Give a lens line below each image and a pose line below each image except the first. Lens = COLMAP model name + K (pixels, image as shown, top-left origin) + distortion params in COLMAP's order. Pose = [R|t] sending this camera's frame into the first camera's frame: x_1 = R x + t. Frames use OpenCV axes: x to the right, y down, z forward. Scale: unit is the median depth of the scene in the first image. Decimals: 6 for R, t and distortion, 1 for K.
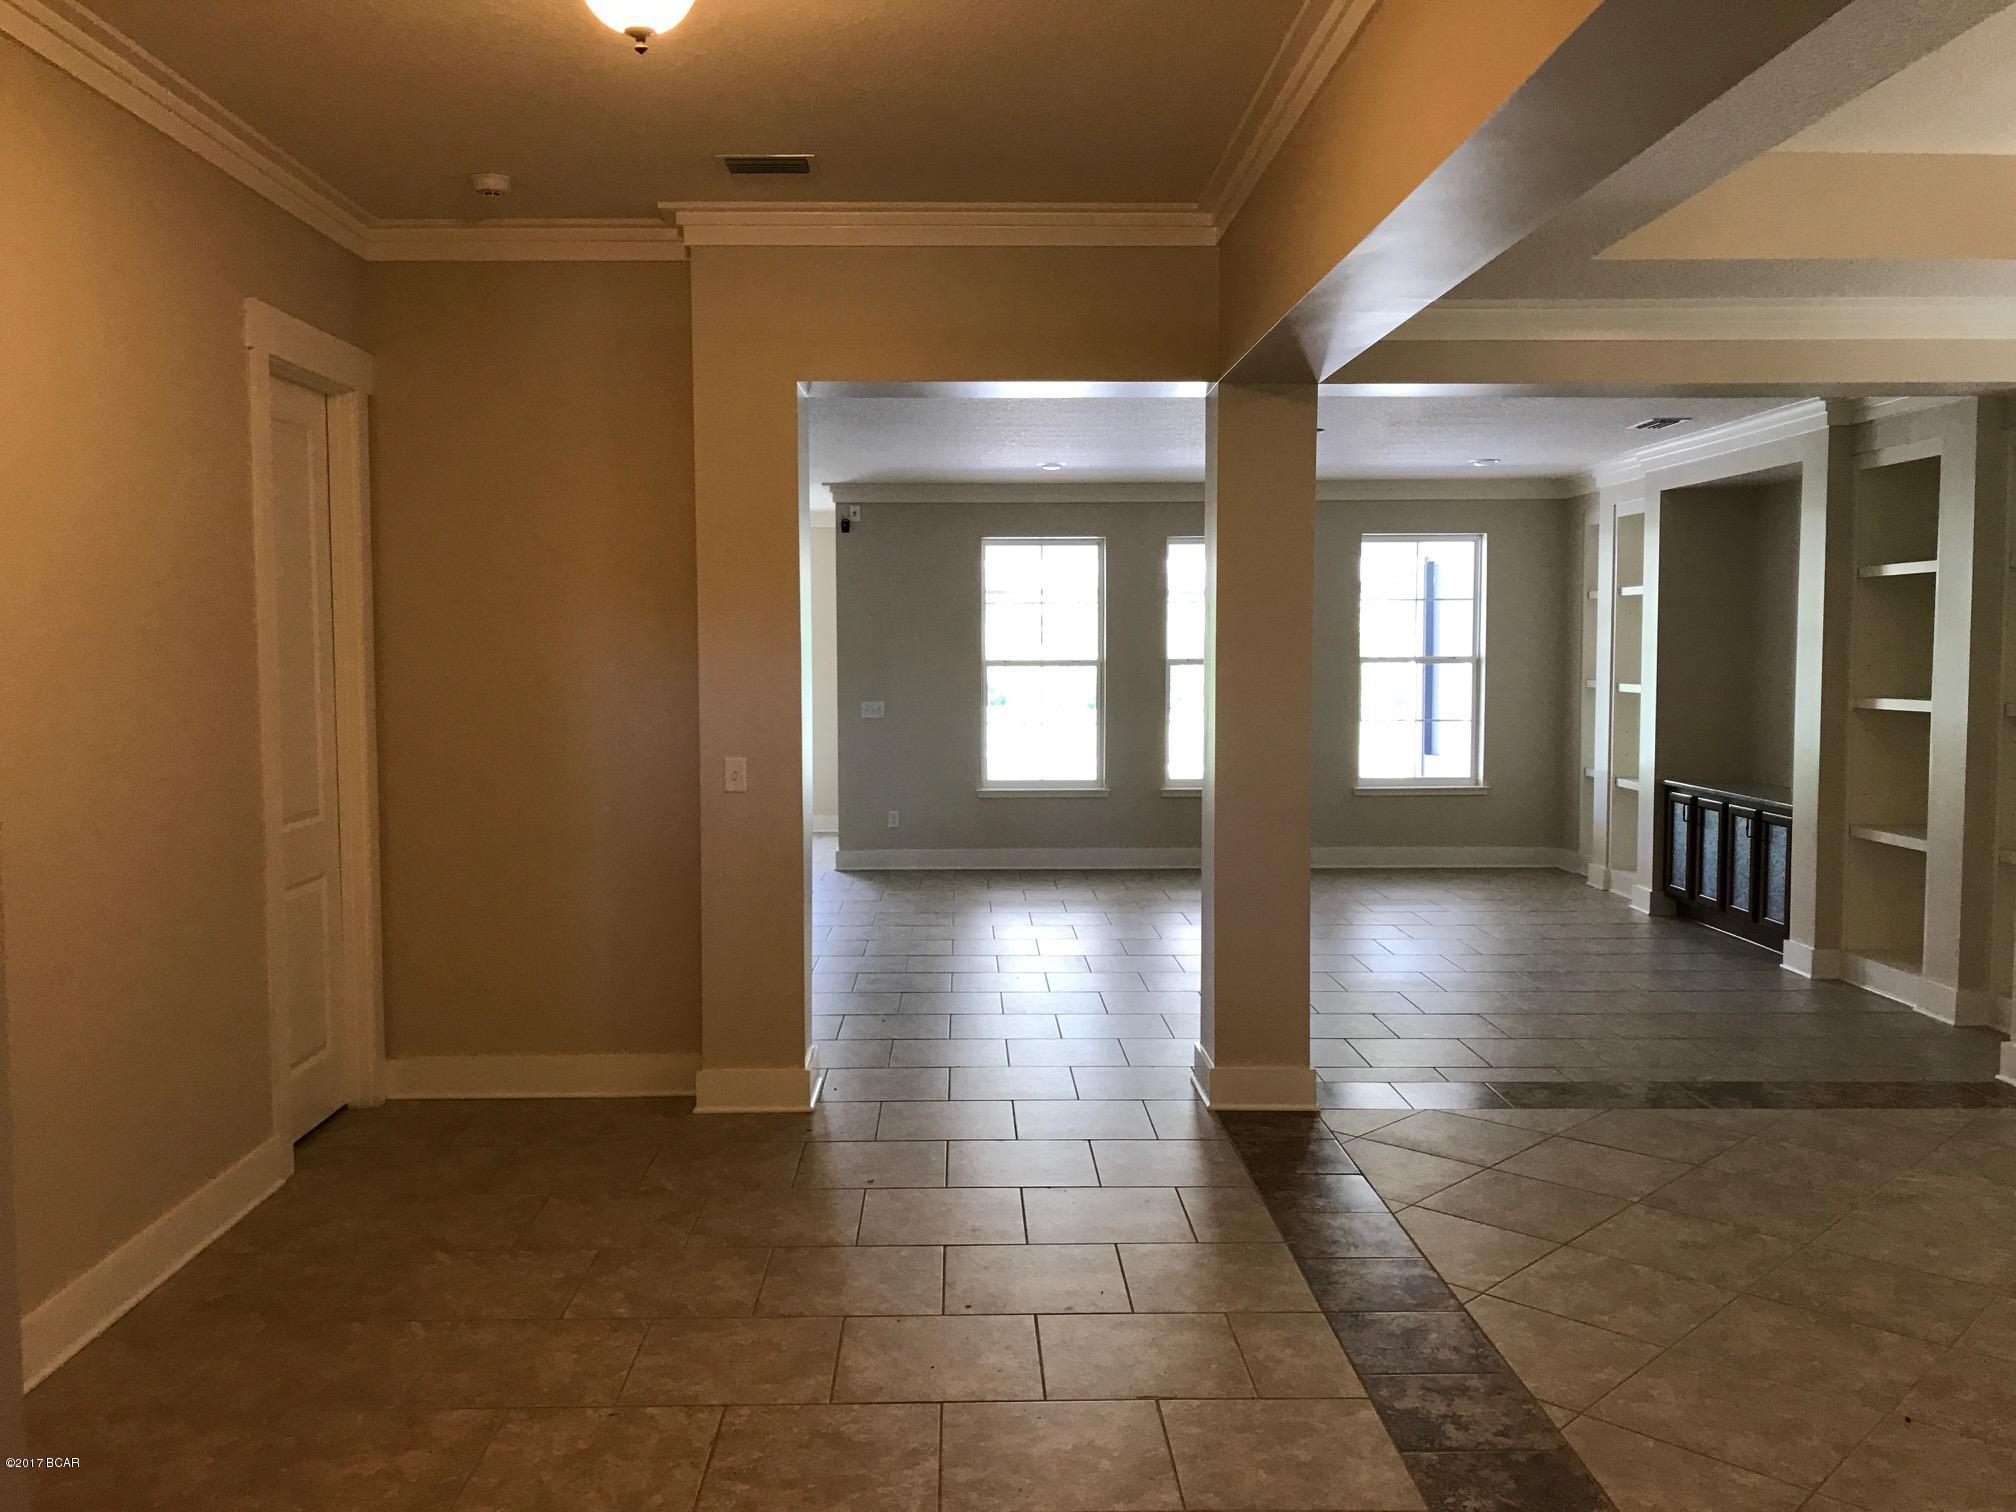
lens RADIAL K [[1673.6, 0, 1004.4], [0, 1673.6, 749.7], [0, 0, 1]] dist [0.013744, -0.007683]
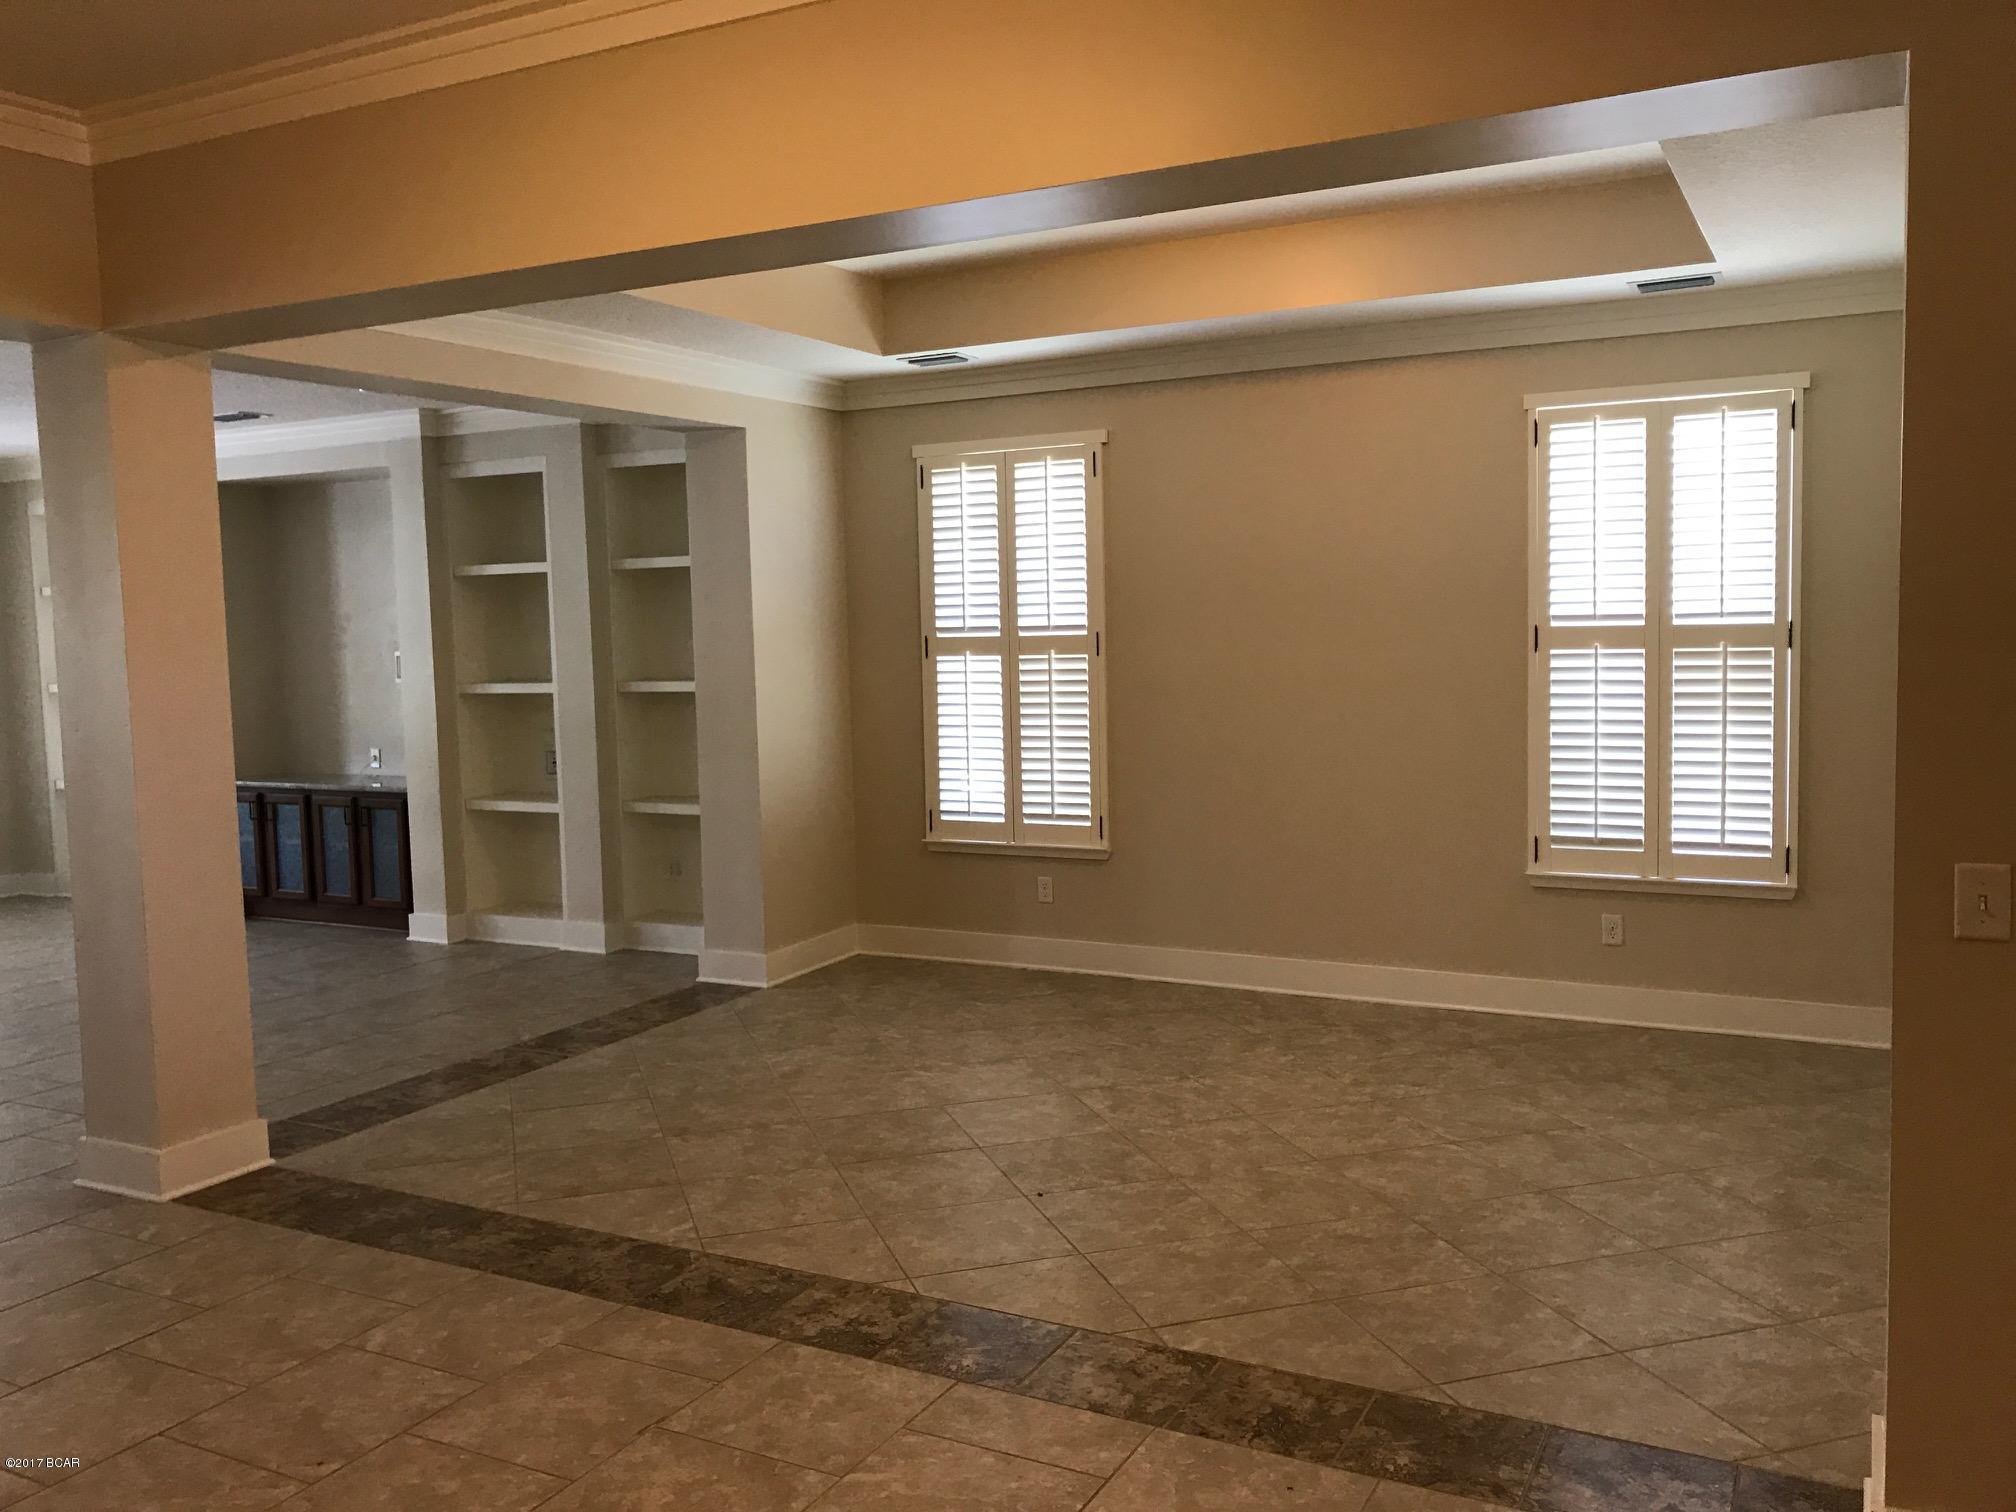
lens RADIAL K [[1673.6, 0, 959.6], [0, 1673.6, 746.0], [0, 0, 1]] dist [0.013744, -0.007683]
pose [[0.489196, -0.078822, 0.868605, -0.434277], [0.080549, 0.995735, 0.044993, -0.020365], [-0.868446, 0.047955, 0.493459, 0.248342]]
